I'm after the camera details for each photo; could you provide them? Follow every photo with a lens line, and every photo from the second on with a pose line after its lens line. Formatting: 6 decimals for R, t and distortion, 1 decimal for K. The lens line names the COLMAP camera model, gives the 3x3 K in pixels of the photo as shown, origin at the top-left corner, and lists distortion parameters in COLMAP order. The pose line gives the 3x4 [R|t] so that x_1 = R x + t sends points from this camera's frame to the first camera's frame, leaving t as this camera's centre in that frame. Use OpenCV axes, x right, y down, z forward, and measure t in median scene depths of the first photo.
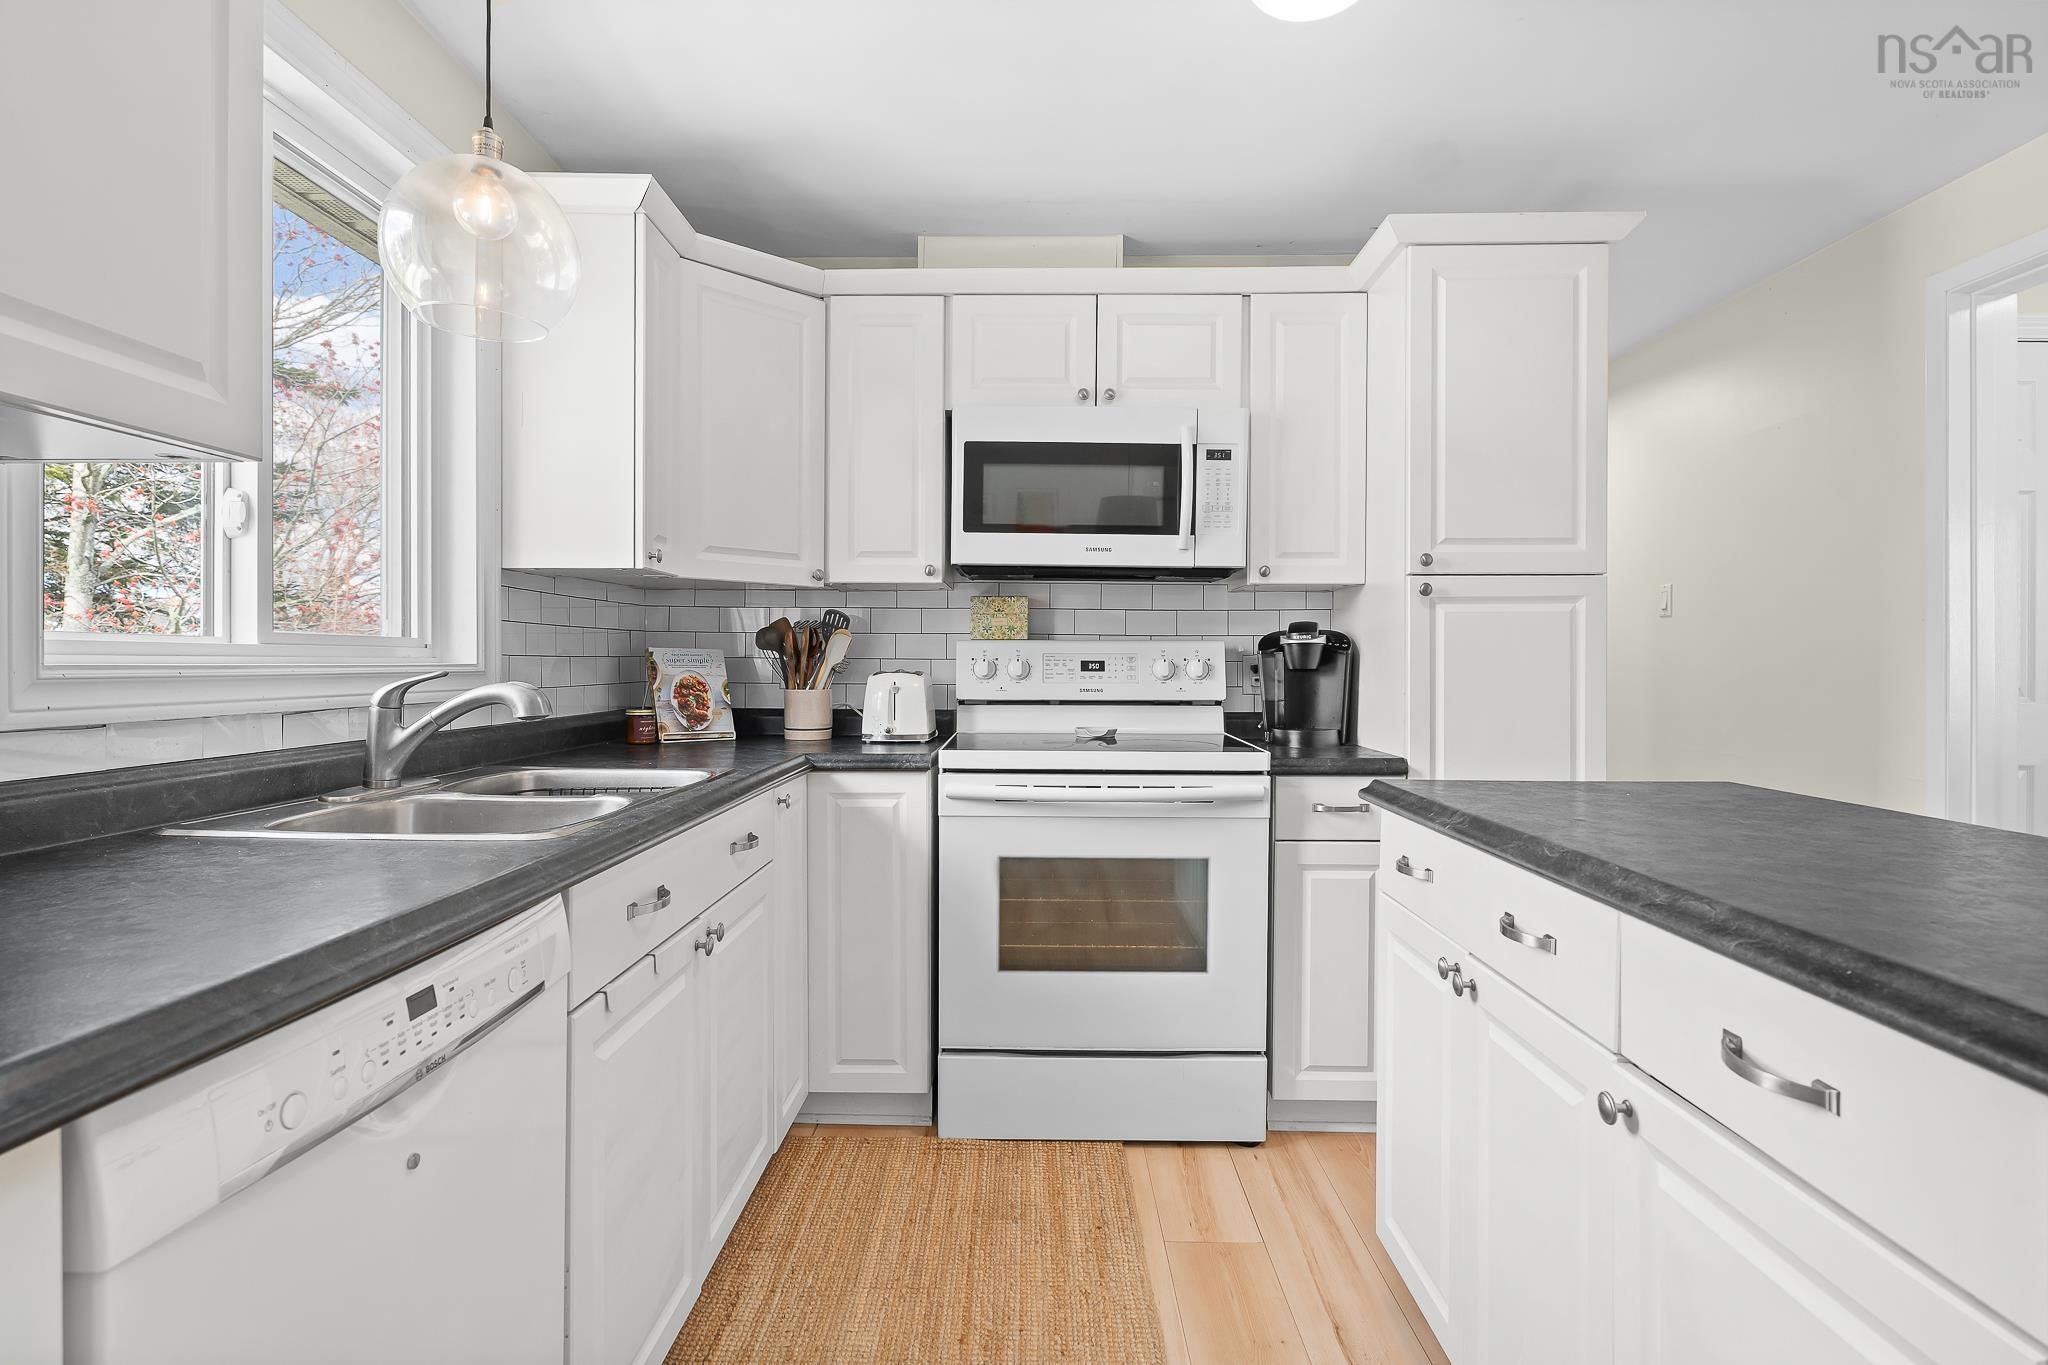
lens RADIAL K [[1033.4, 0, 1015.4], [0, 1033.4, 662.0], [0, 0, 1]] dist [-0.002811, -0.000464]
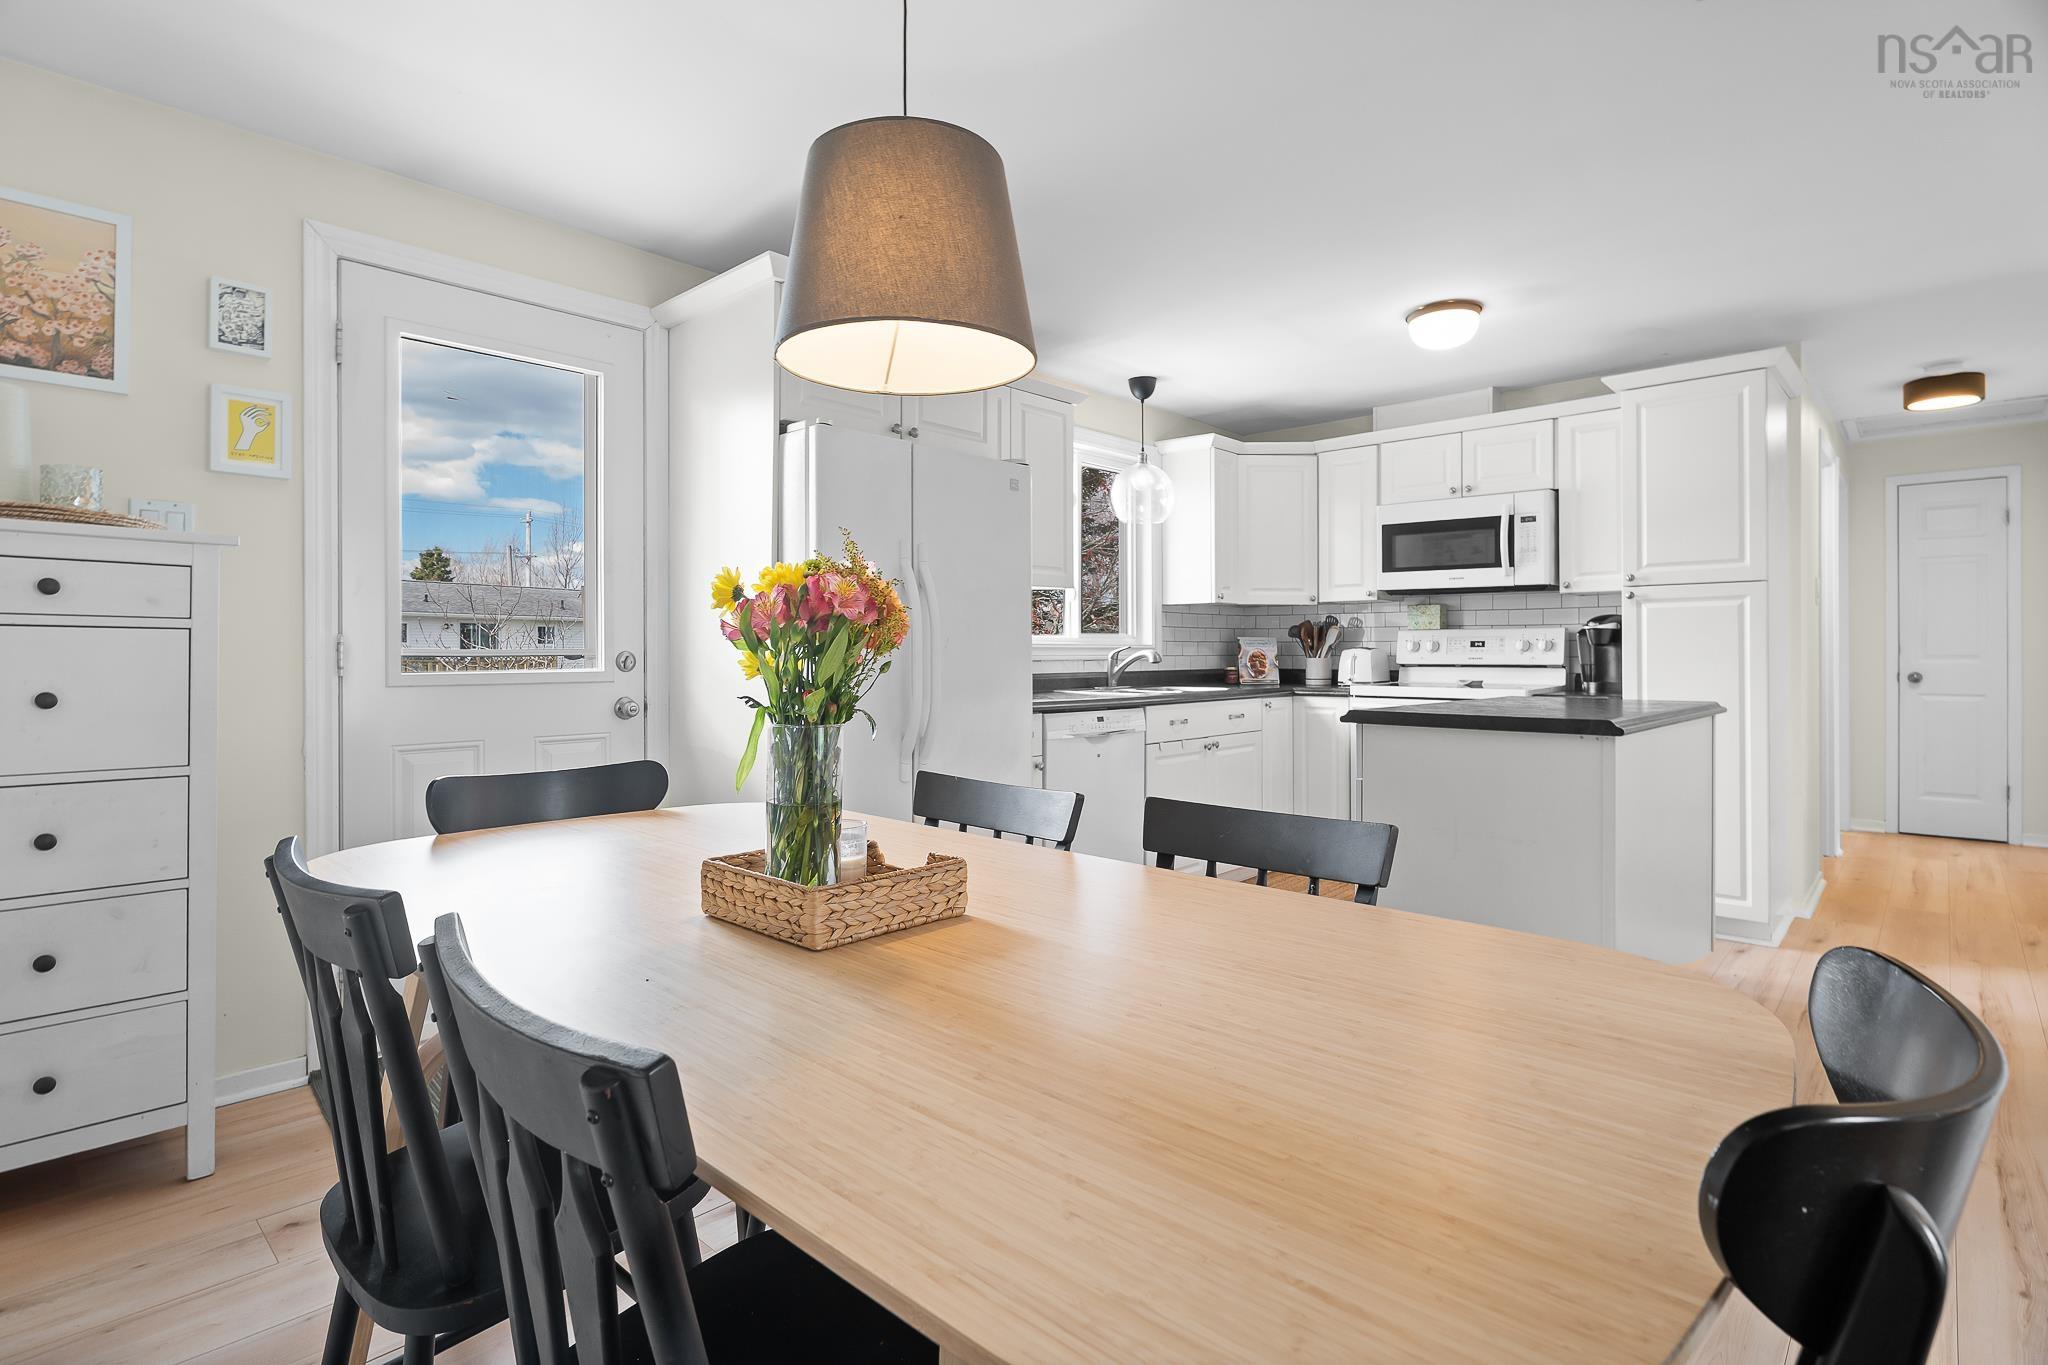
lens RADIAL K [[985.1, 0, 1012.3], [0, 985.1, 651.4], [0, 0, 1]] dist [-0.017295, -0.000992]
pose [[0.740137, -0.006330, -0.672426, 0.623312], [0.004838, 0.999980, -0.004088, 0.019605], [0.672439, -0.000227, 0.740153, -0.738053]]
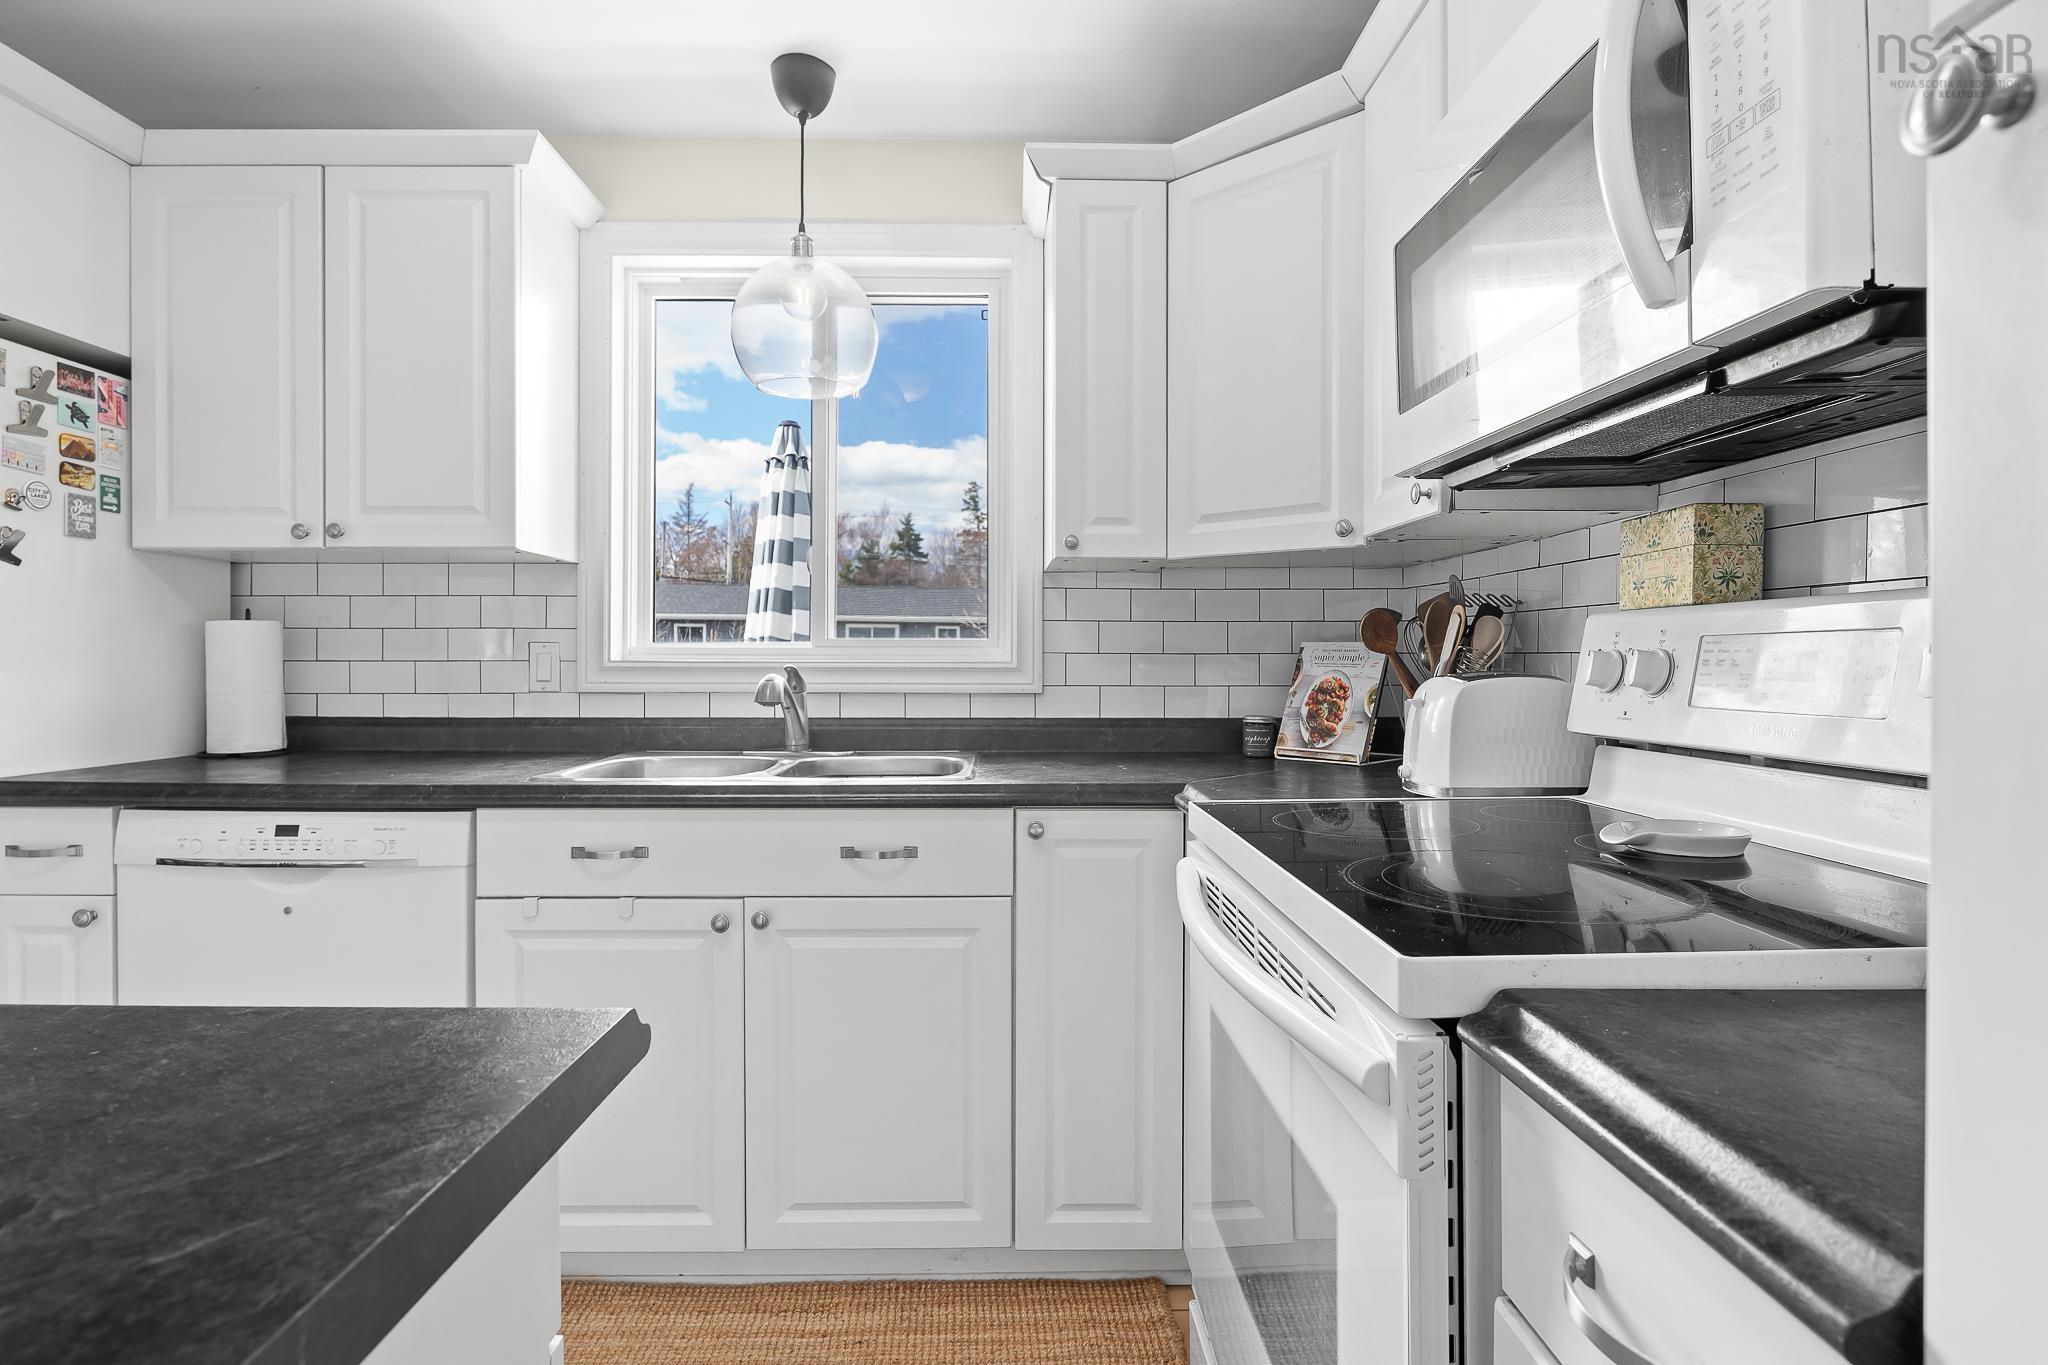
lens RADIAL K [[1033.4, 0, 1015.4], [0, 1033.4, 662.0], [0, 0, 1]] dist [-0.002811, -0.000464]
pose [[0.028256, -0.001589, -0.999599, 0.459561], [-0.001605, 0.999997, -0.001635, 0.003588], [0.999599, 0.001651, 0.028253, 0.752583]]
